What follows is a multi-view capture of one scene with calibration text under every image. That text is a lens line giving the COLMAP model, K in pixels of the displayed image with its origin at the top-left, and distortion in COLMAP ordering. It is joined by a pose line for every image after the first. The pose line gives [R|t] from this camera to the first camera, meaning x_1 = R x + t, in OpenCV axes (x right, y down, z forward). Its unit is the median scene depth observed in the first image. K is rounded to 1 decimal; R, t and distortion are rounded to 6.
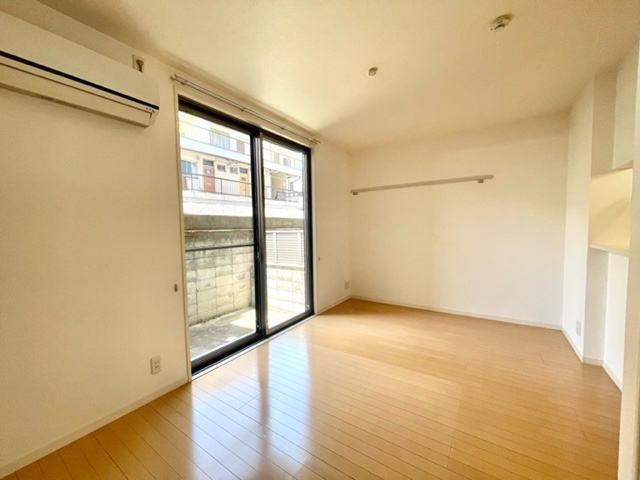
lens RADIAL K [[257.5, 0, 318.0], [0, 257.5, 241.9], [0, 0, 1]] dist [0.001985, 0.000062]
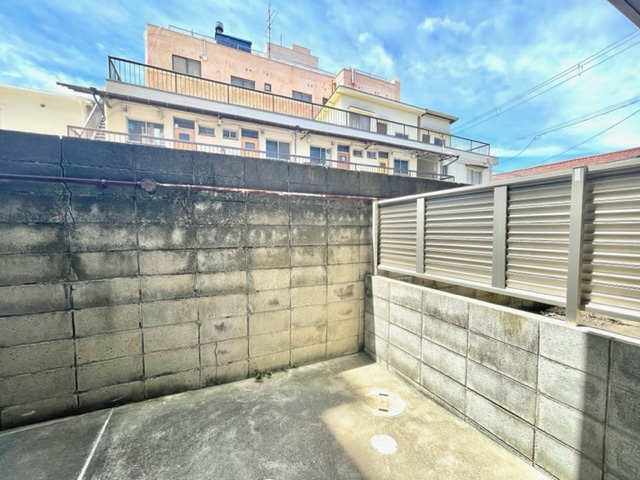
lens RADIAL K [[257.5, 0, 318.2], [0, 257.5, 243.5], [0, 0, 1]] dist [0.001985, 0.000062]
pose [[0.858514, 0.044603, -0.510846, -0.095594], [-0.045370, 0.998910, 0.010969, 0.040829], [0.510779, 0.013760, 0.859602, 0.564218]]
